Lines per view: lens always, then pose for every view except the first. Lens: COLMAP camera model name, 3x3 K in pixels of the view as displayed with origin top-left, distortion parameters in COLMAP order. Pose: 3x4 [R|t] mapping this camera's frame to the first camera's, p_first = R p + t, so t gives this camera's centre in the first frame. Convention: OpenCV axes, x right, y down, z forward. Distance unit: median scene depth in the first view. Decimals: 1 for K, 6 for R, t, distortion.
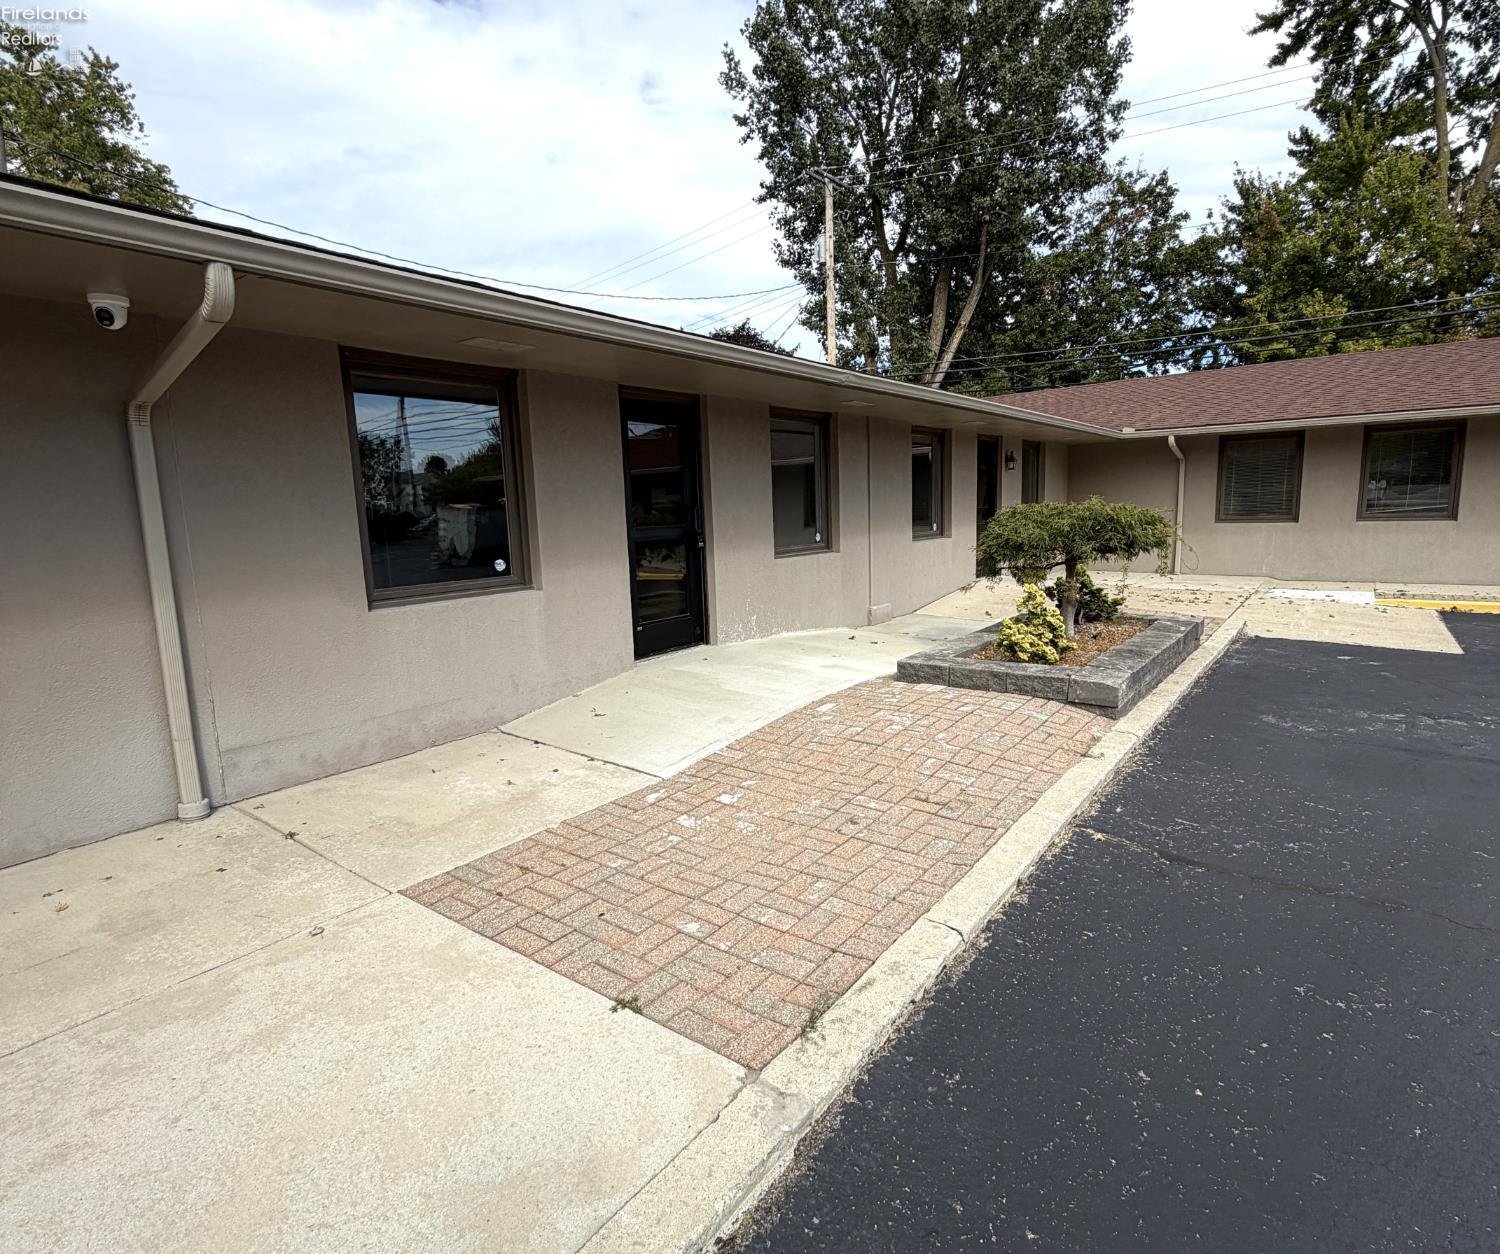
lens RADIAL K [[806.8, 0, 754.9], [0, 806.8, 635.0], [0, 0, 1]] dist [0.001095, -0.001297]
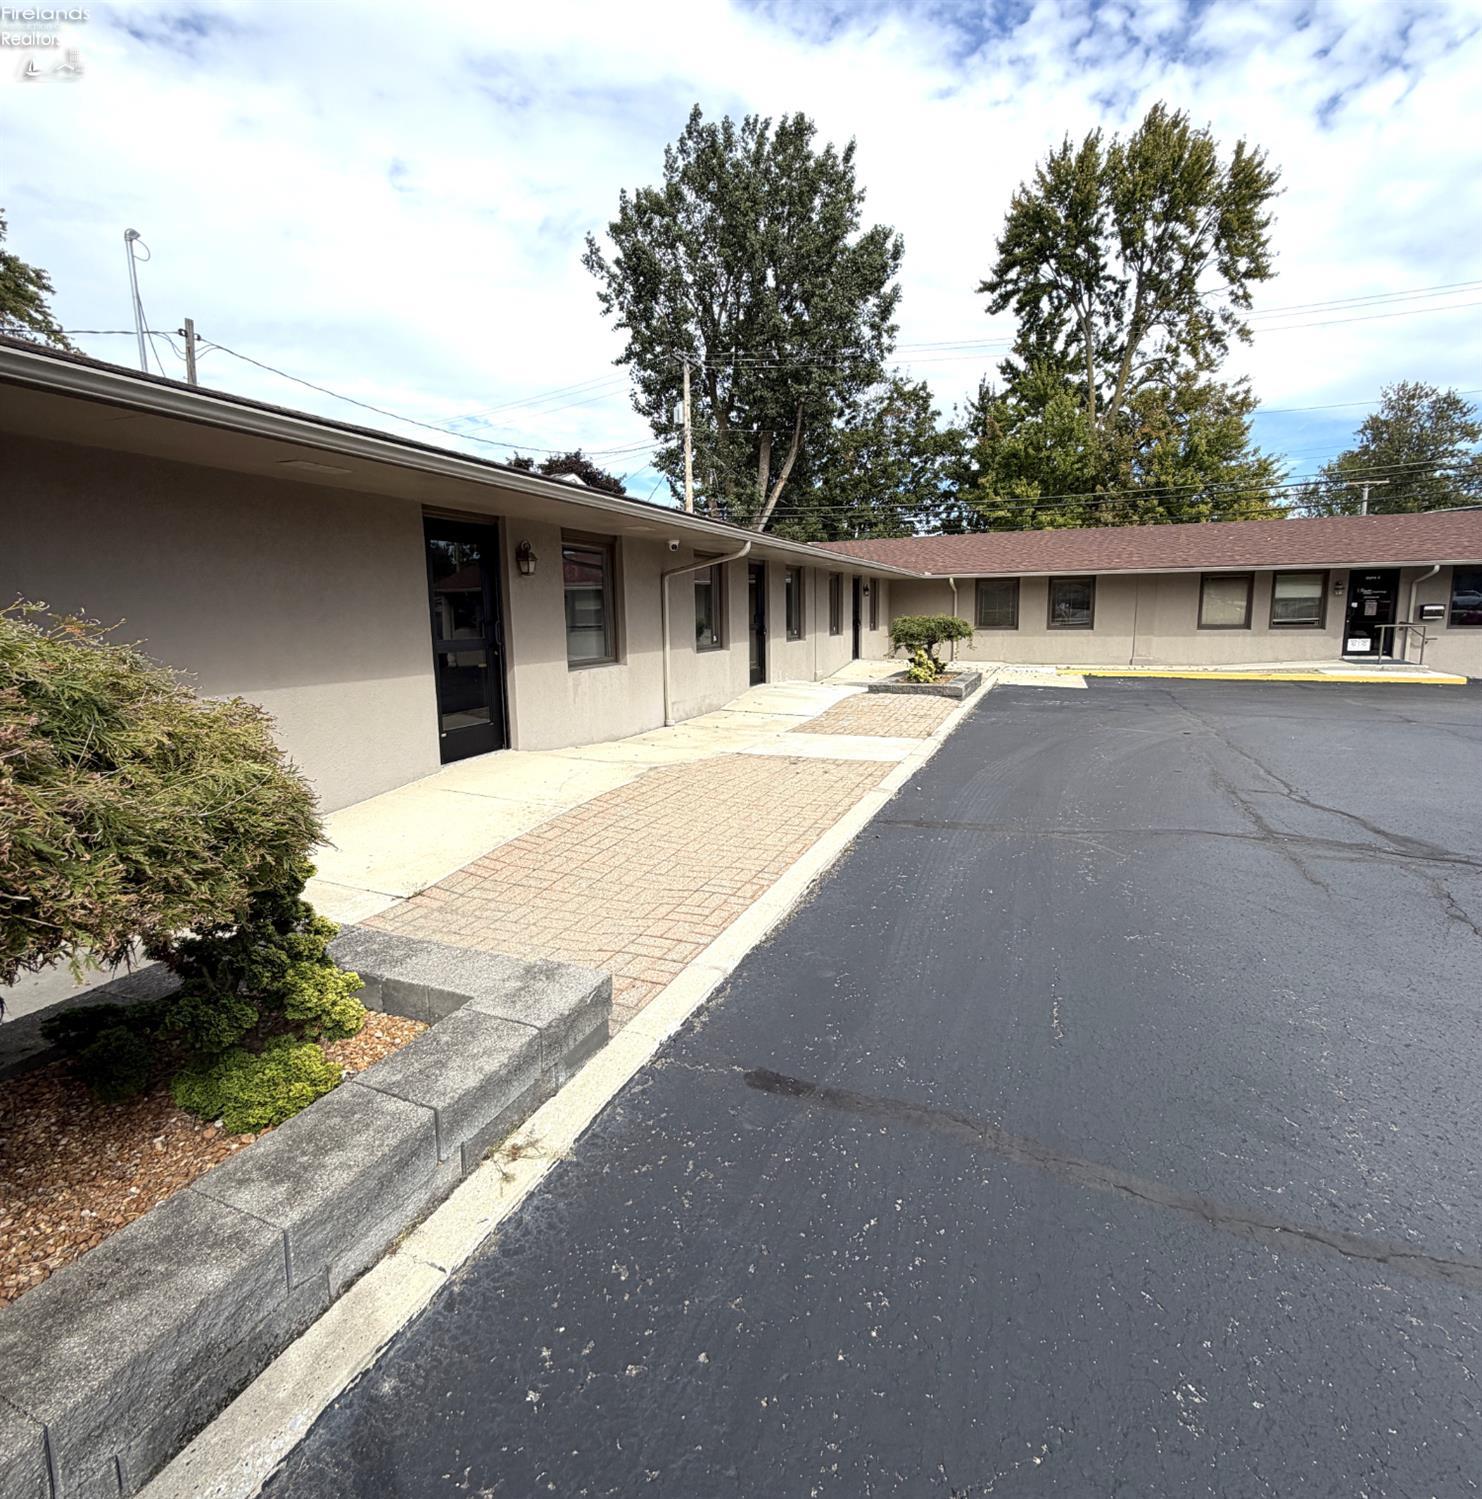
lens RADIAL K [[840.1, 0, 741.0], [0, 840.1, 749.5], [0, 0, 1]] dist [-0.016281, 0.001894]
pose [[0.961503, -0.027099, 0.273453, -0.188708], [0.028130, 0.999604, 0.000149, 0.047223], [-0.273349, 0.007549, 0.961885, -0.268682]]
